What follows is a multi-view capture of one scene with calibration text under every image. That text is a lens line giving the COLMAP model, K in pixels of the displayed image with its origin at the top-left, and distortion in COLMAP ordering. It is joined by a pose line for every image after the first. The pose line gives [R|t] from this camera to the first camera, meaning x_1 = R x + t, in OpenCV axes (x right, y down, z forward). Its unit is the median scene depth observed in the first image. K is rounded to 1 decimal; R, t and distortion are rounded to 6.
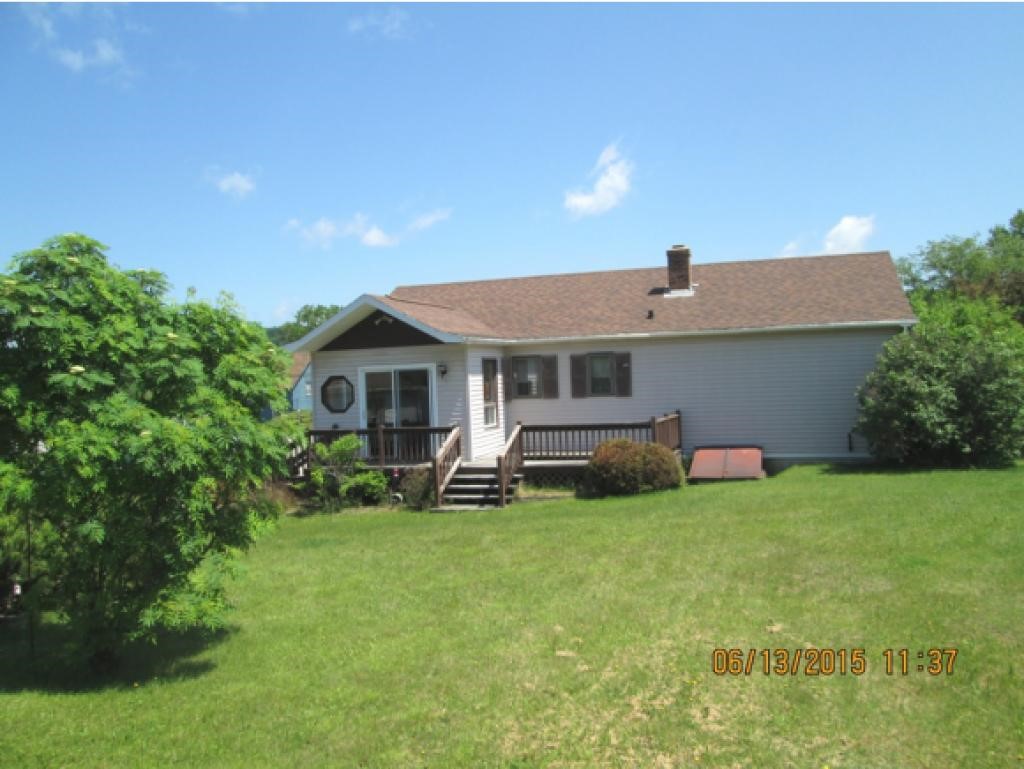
lens RADIAL K [[861.4, 0, 505.7], [0, 861.4, 384.8], [0, 0, 1]] dist [-0.040486, 0.024036]
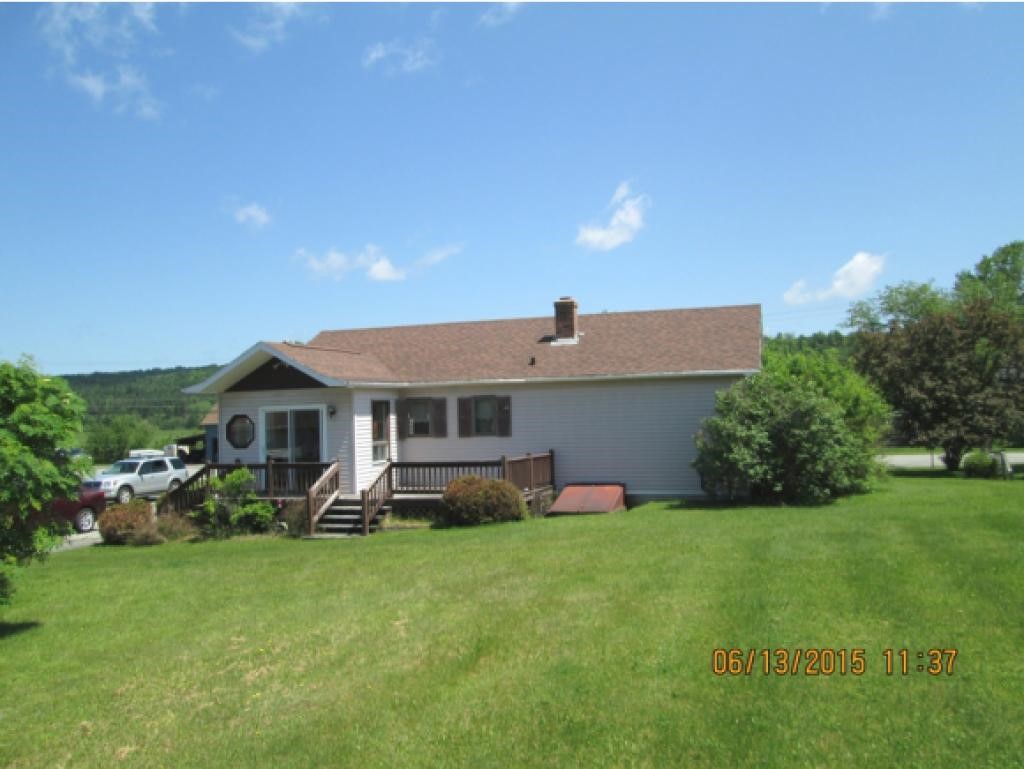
lens RADIAL K [[861.4, 0, 505.7], [0, 861.4, 384.8], [0, 0, 1]] dist [-0.040486, 0.024036]
pose [[0.999934, 0.010108, -0.005417, 0.158159], [-0.010322, 0.999103, -0.041065, -0.007597], [0.004997, 0.041118, 0.999142, -0.100893]]
